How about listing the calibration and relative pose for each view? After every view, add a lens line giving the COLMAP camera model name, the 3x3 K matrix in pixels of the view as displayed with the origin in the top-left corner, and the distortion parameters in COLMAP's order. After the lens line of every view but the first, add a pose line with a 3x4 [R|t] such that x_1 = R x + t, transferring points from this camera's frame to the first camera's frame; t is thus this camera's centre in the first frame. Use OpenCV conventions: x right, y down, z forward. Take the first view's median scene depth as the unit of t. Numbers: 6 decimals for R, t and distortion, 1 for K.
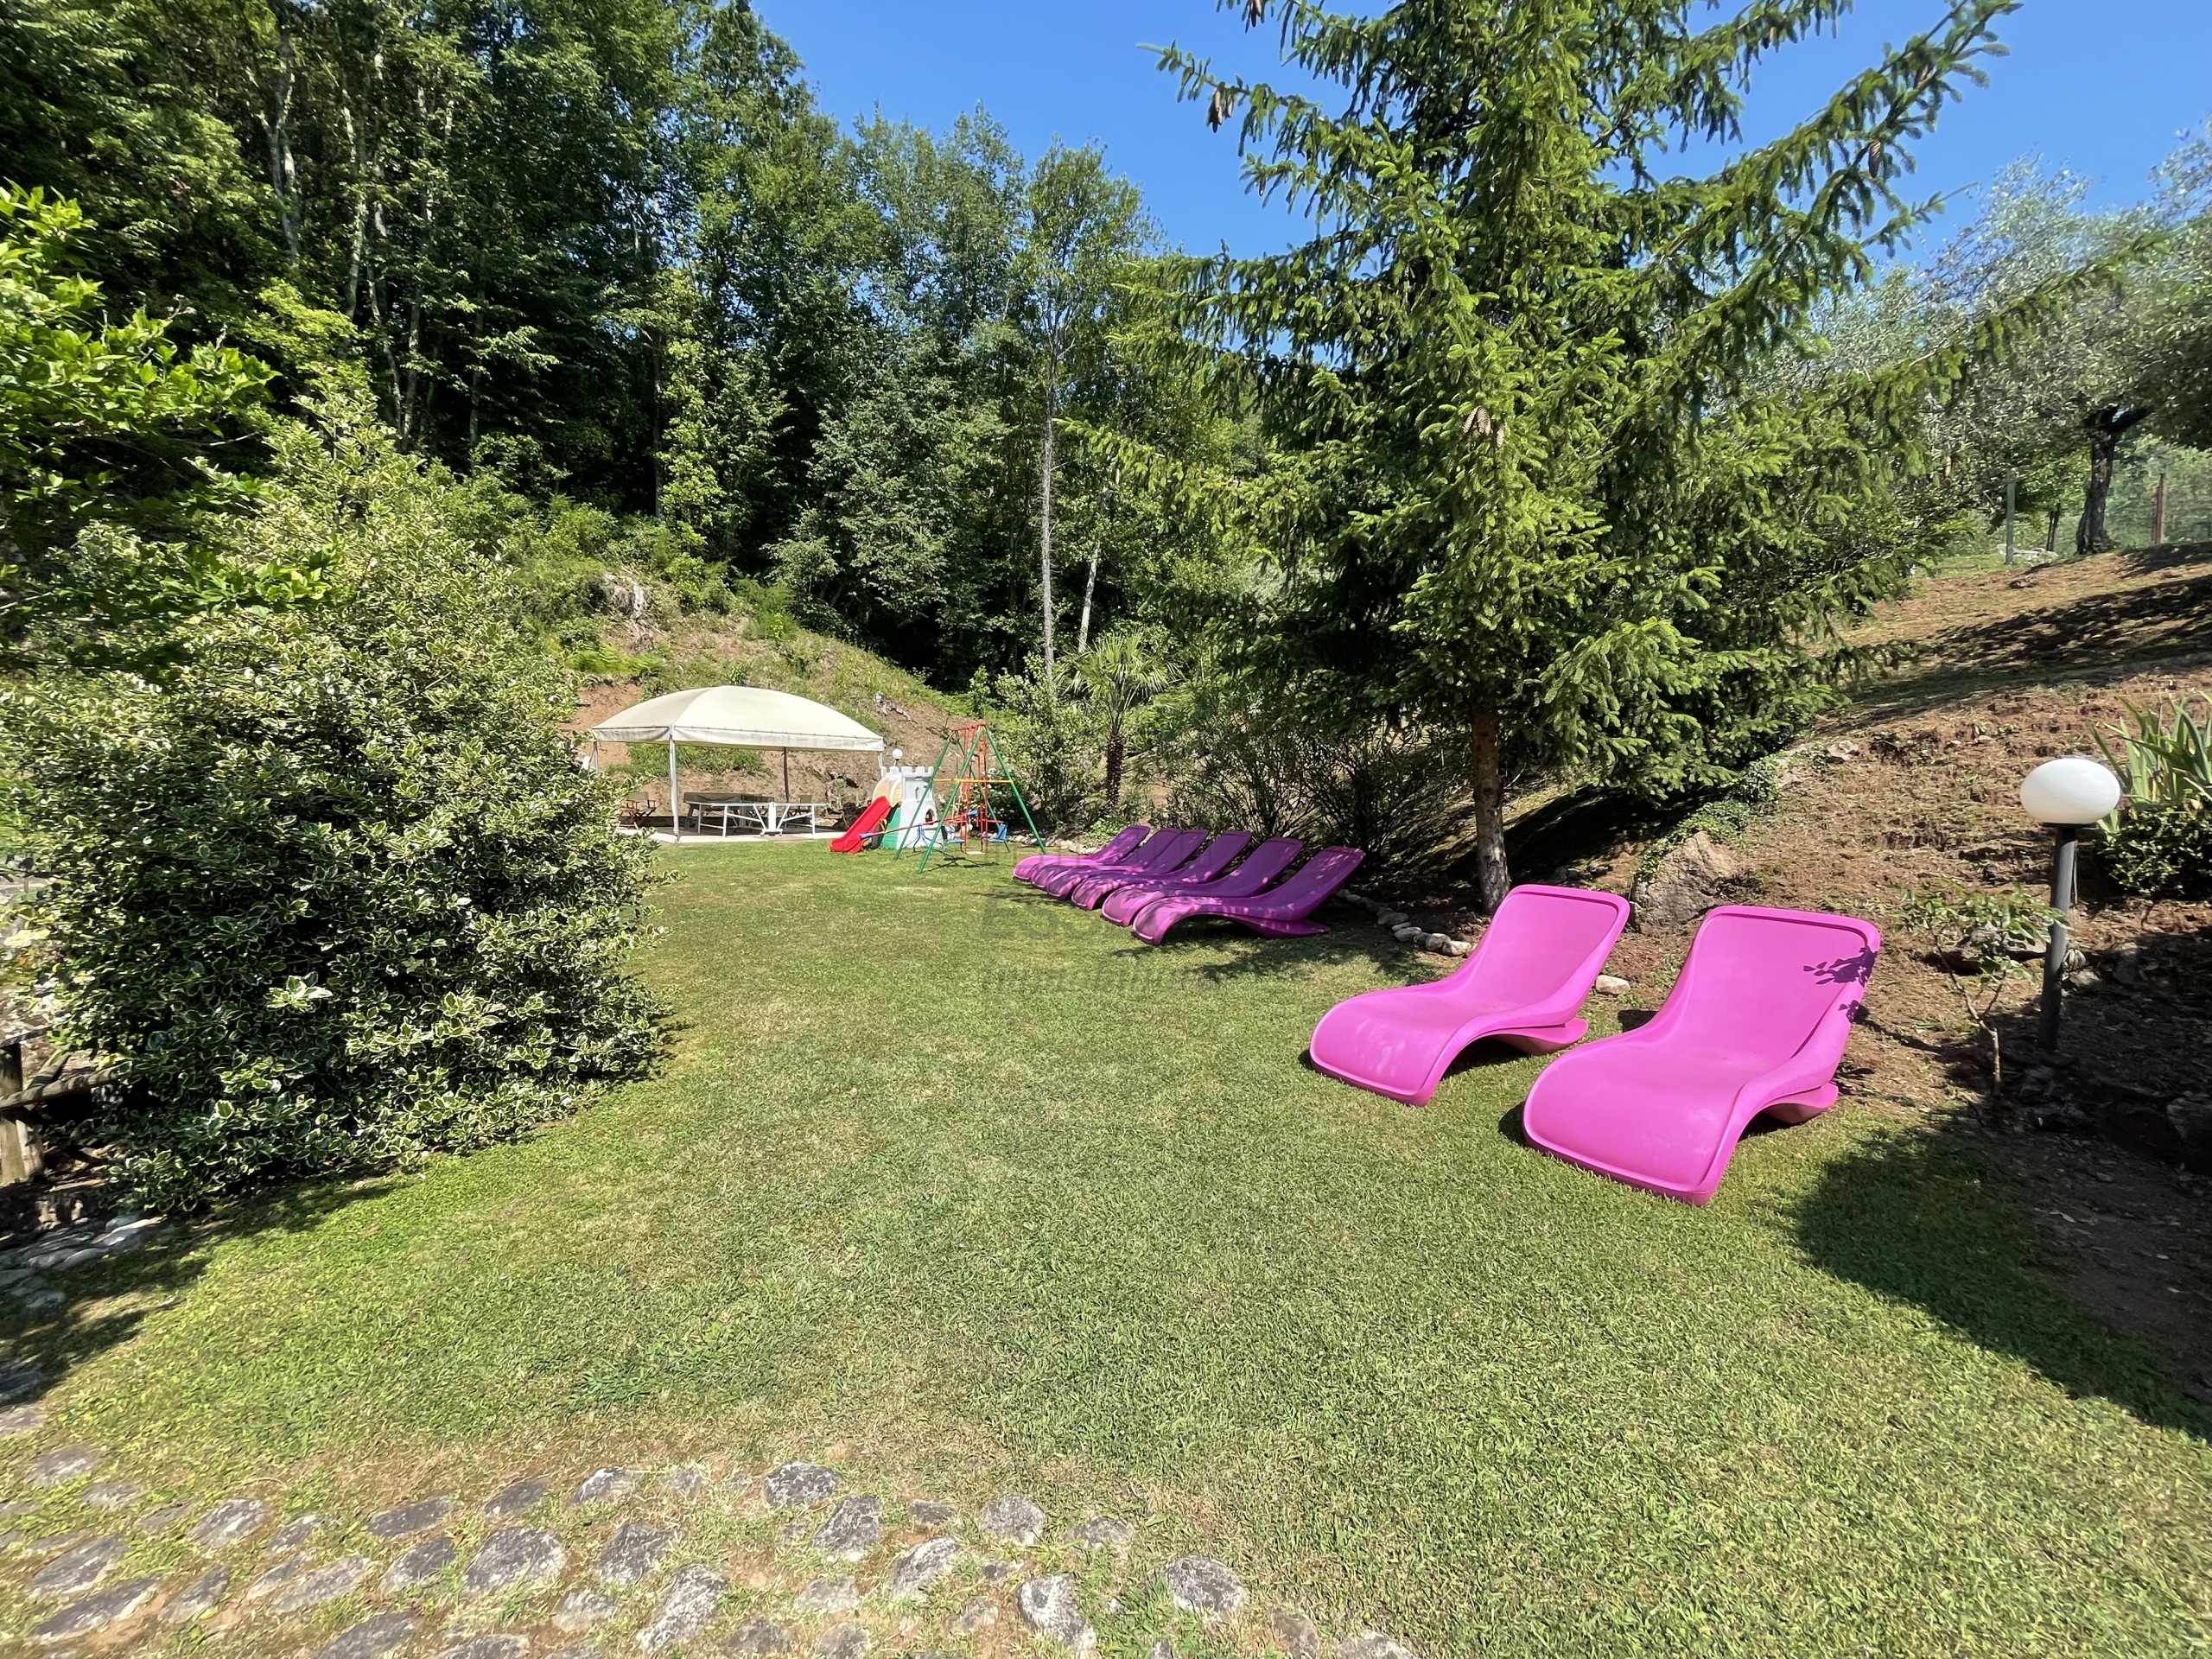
lens RADIAL K [[892.7, 0, 1106.0], [0, 892.7, 829.5], [0, 0, 1]] dist [0.002169, 0.000196]
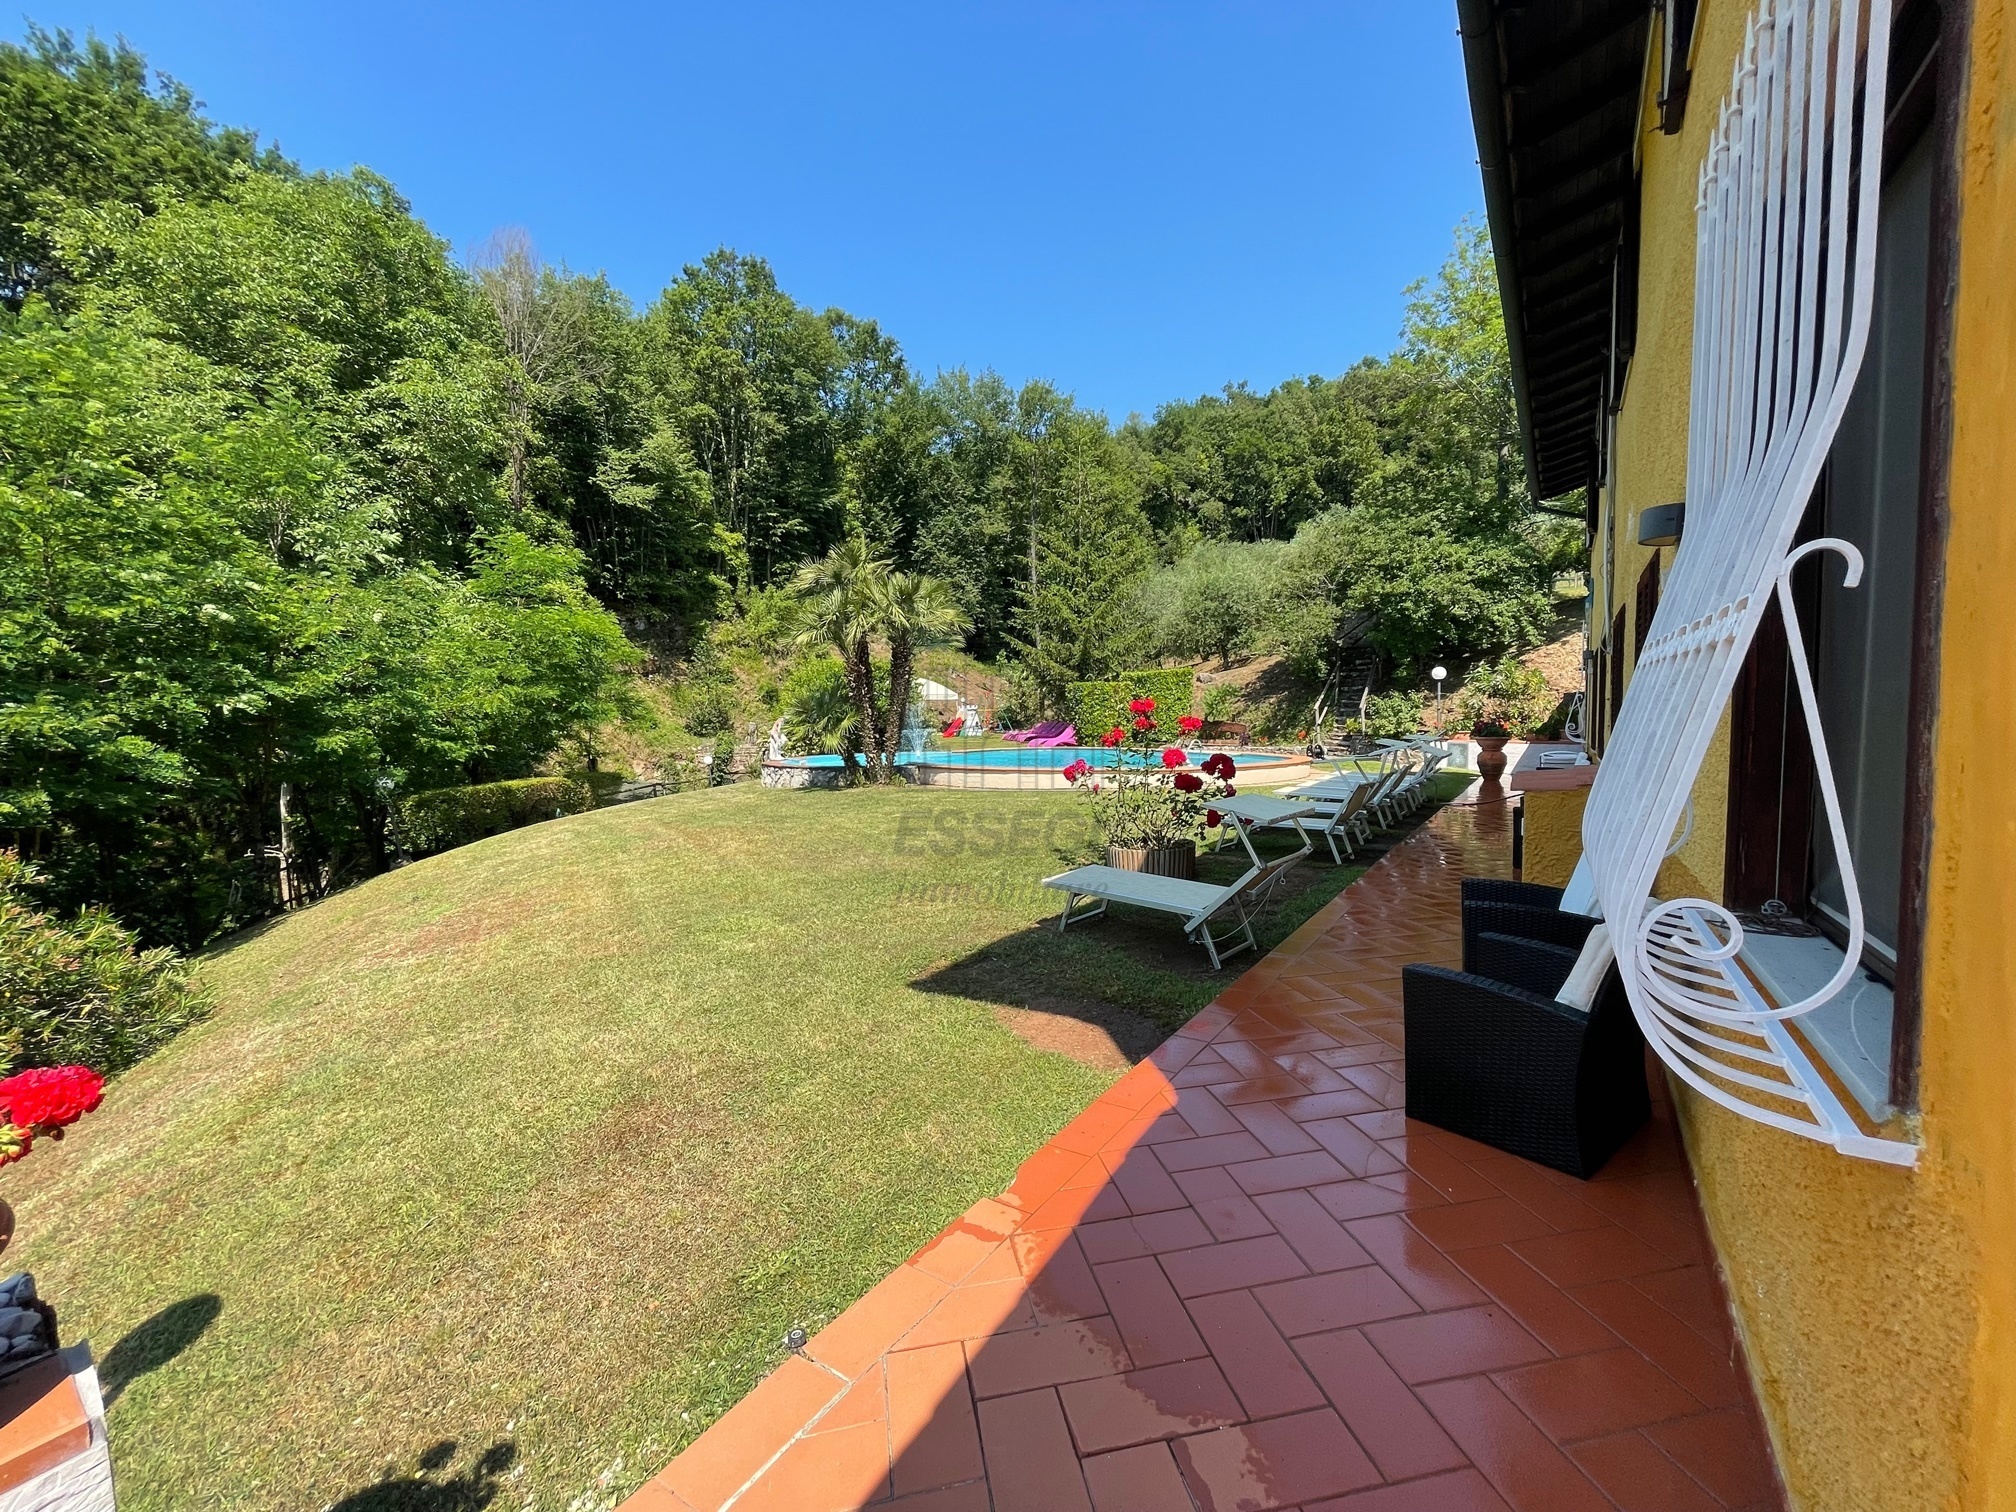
lens RADIAL K [[808.9, 0, 999.7], [0, 808.9, 719.7], [0, 0, 1]] dist [0.000937, 0.000069]
pose [[0.984712, -0.038058, -0.169981, 0.152912], [0.032123, 0.998779, -0.037535, 0.034519], [0.171202, 0.031501, 0.984732, -0.742593]]
